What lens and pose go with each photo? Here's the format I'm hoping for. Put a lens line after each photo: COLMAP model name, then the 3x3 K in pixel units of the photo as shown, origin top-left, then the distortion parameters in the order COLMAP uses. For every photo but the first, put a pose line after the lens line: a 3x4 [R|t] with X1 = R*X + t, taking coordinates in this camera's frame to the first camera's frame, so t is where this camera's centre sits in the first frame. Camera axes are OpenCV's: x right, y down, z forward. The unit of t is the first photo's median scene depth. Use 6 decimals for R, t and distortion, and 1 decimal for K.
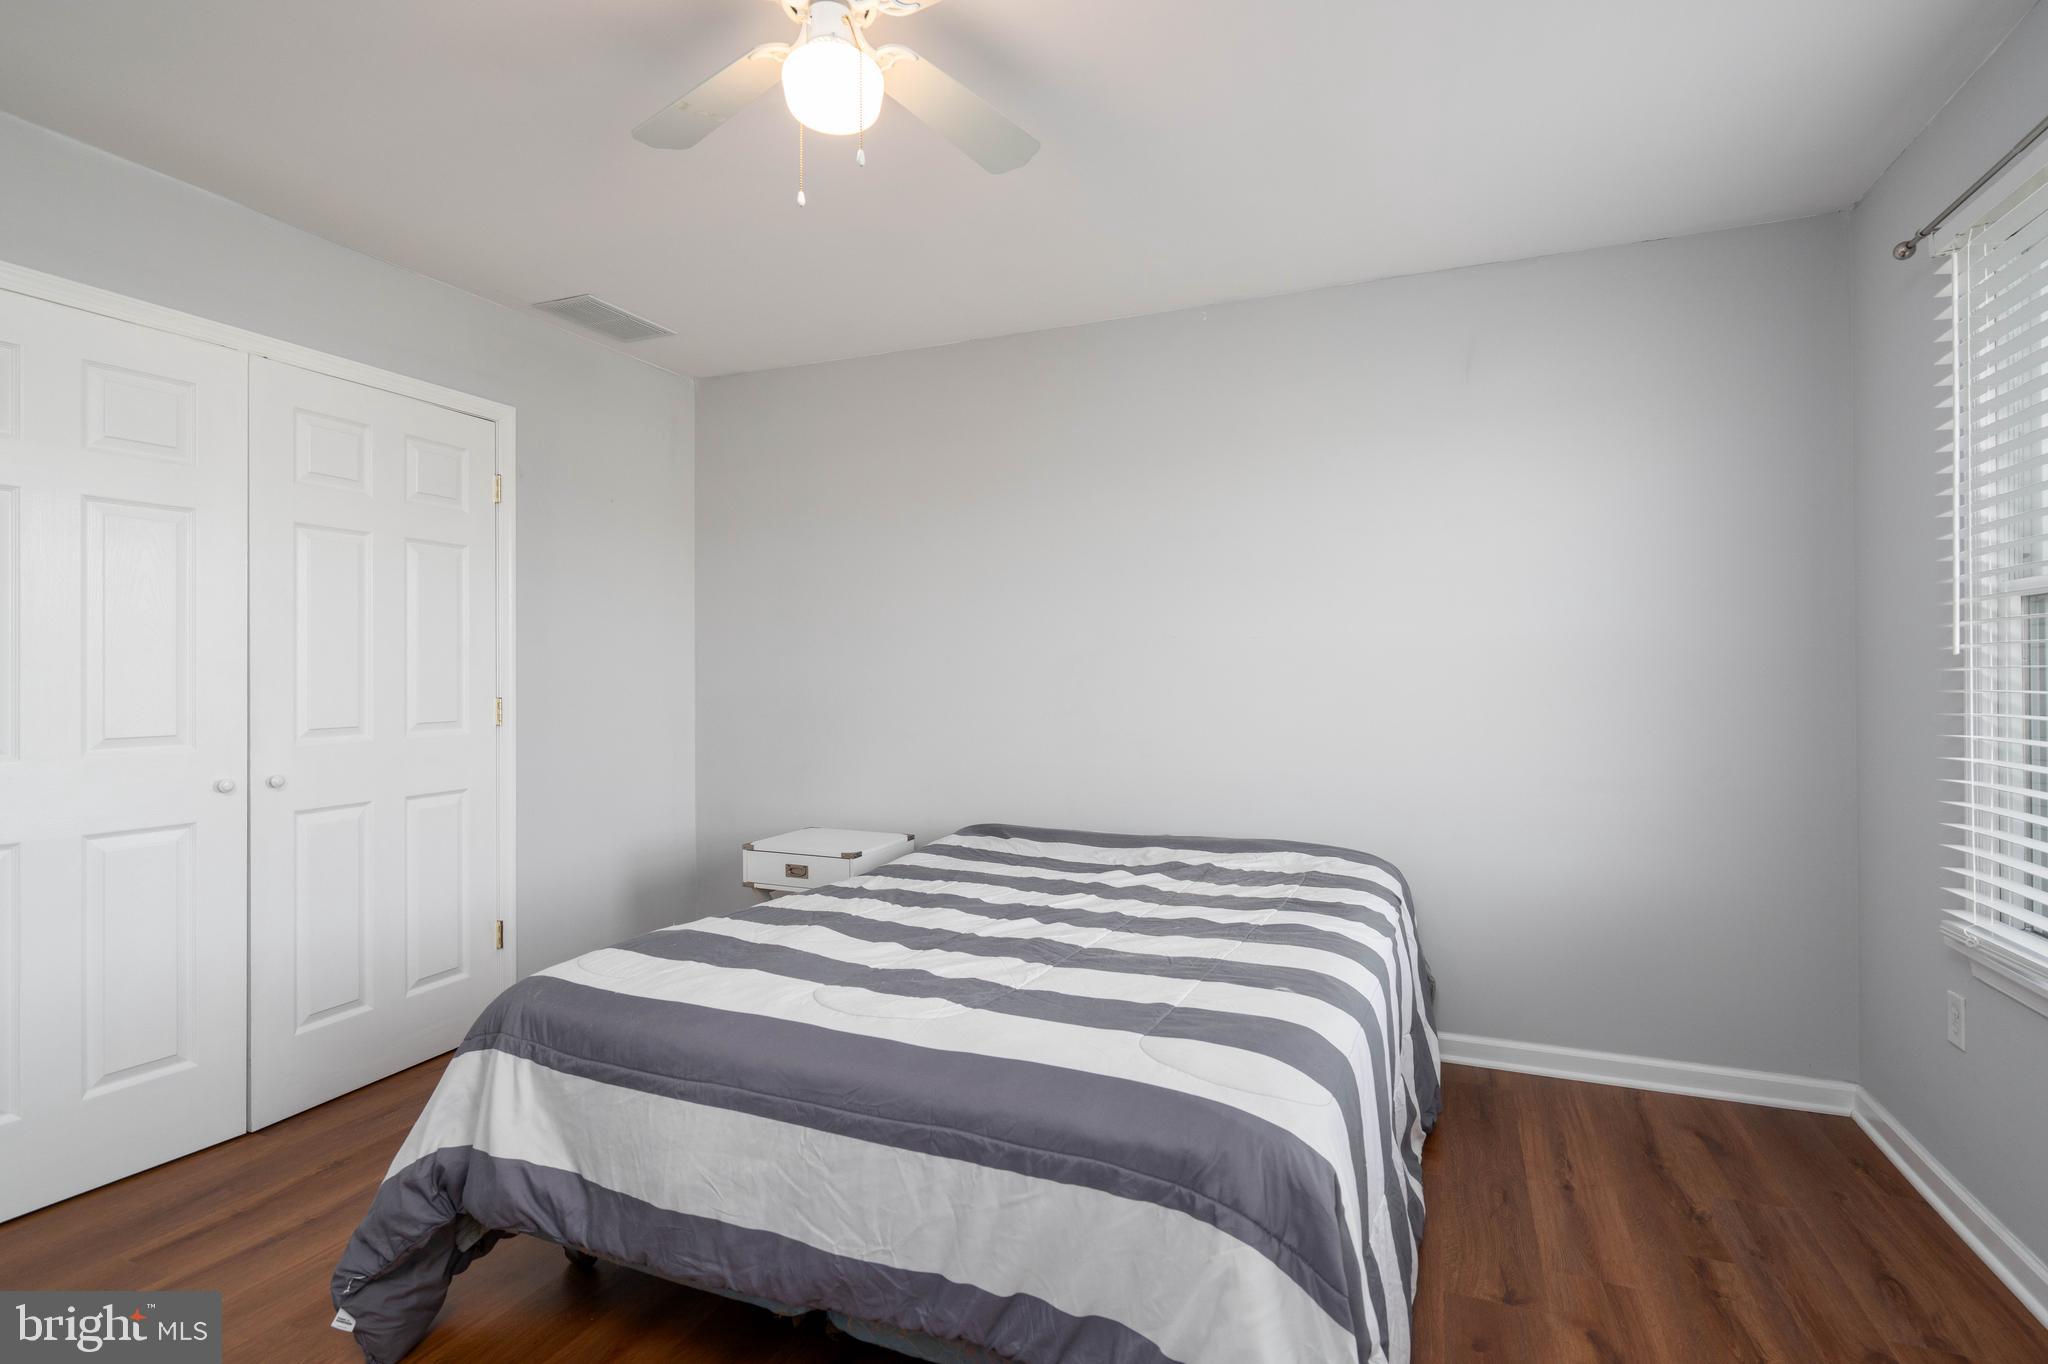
lens RADIAL K [[986.9, 0, 1024.0], [0, 986.9, 674.8], [0, 0, 1]] dist [0.002559, 0.000546]
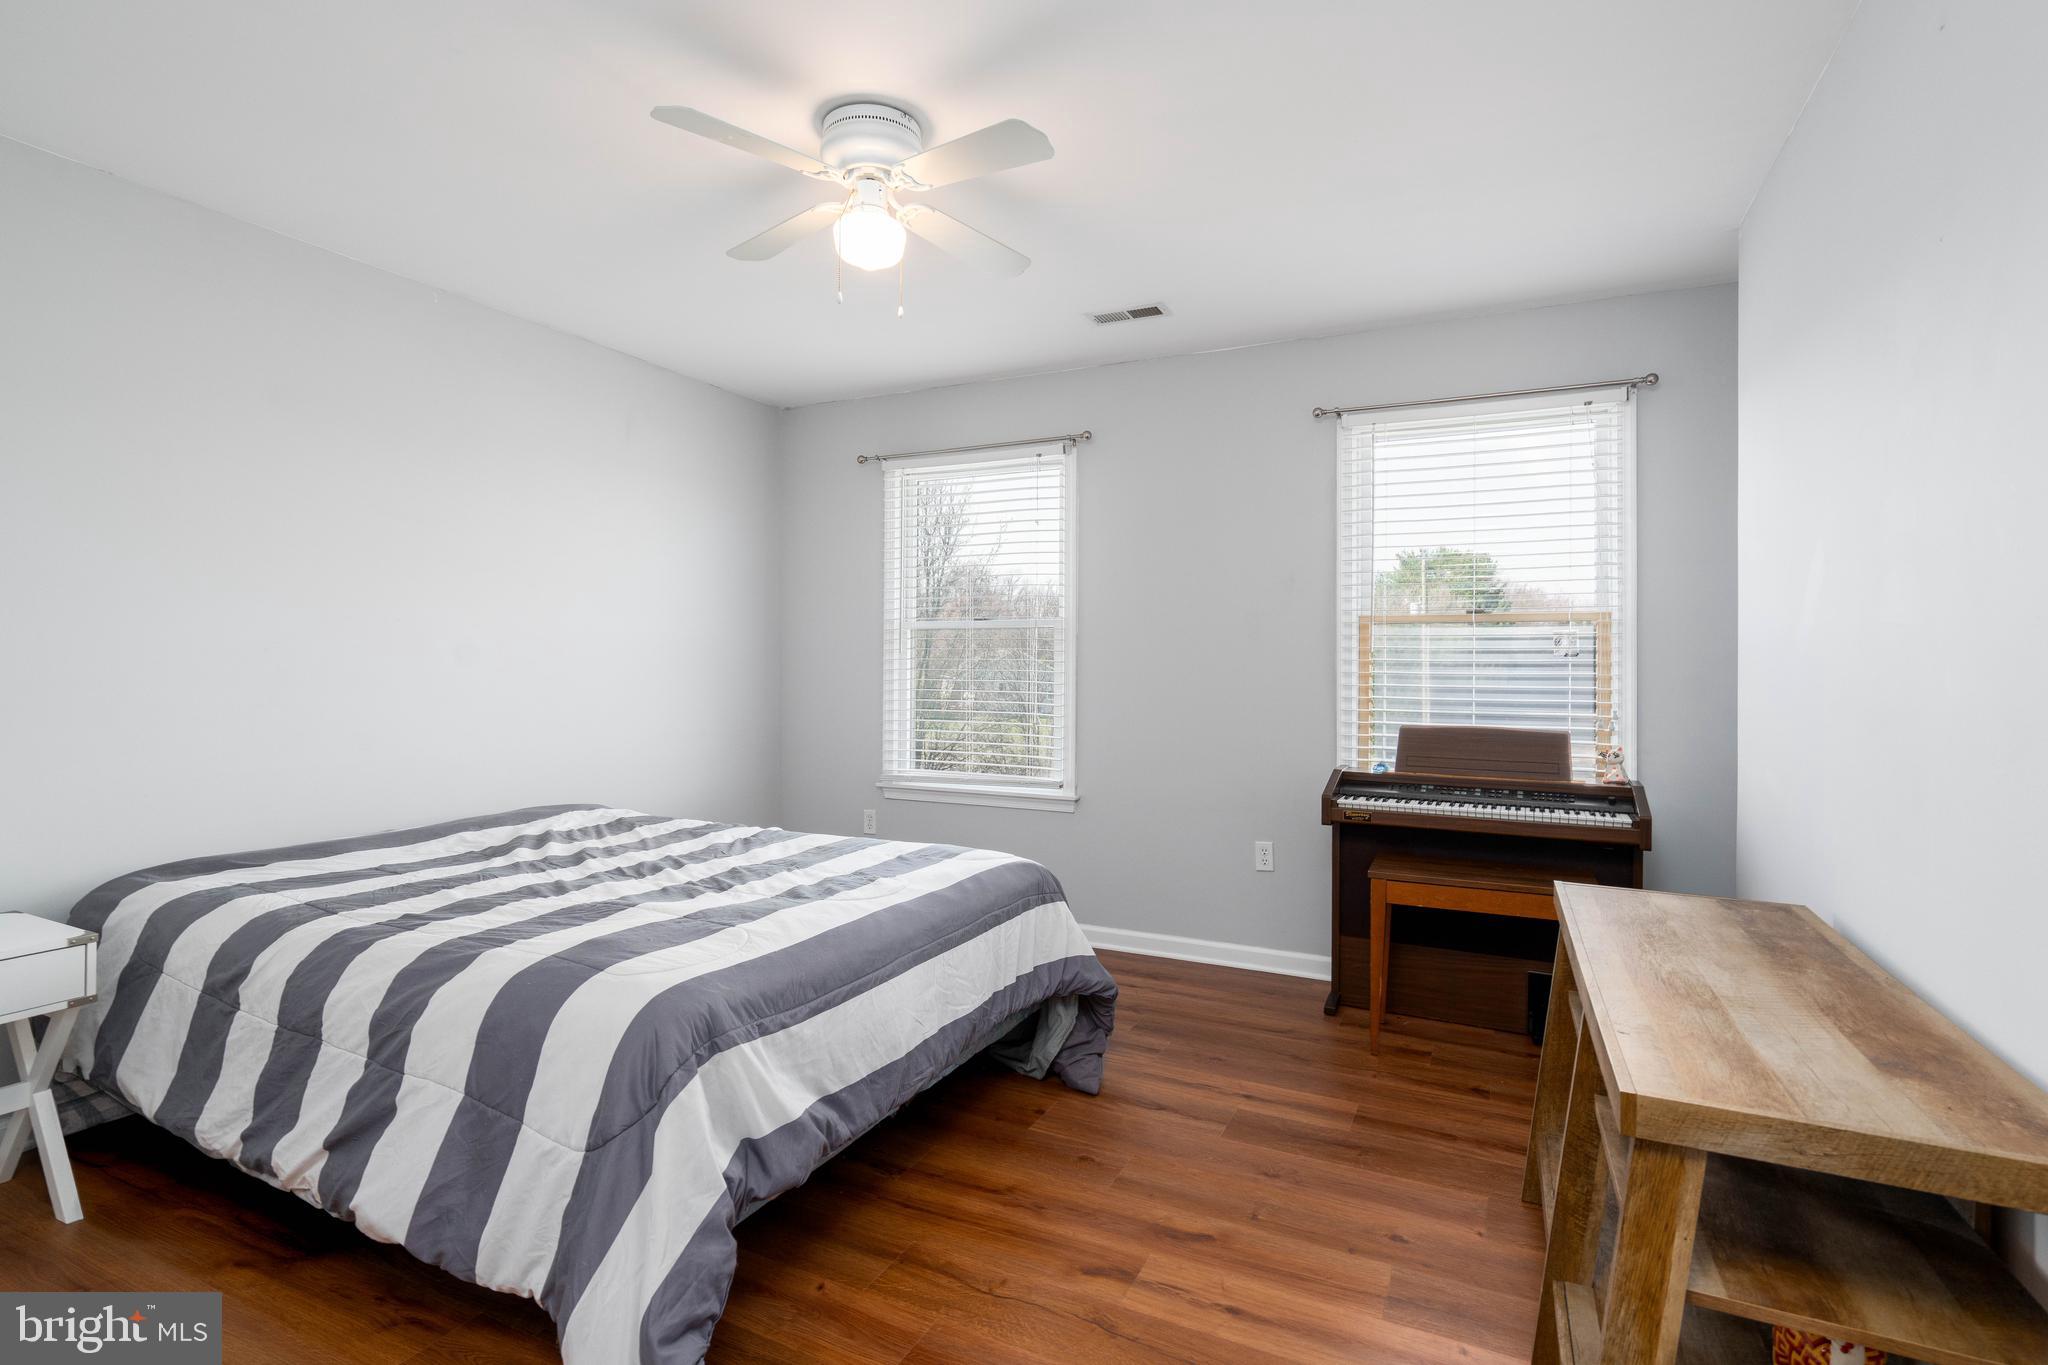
lens RADIAL K [[986.9, 0, 1024.0], [0, 986.9, 675.3], [0, 0, 1]] dist [0.002559, 0.000546]
pose [[0.053740, -0.008093, 0.998522, -1.561761], [-0.006119, 0.999946, 0.008434, 0.004387], [-0.998536, -0.006563, 0.053688, 0.700607]]
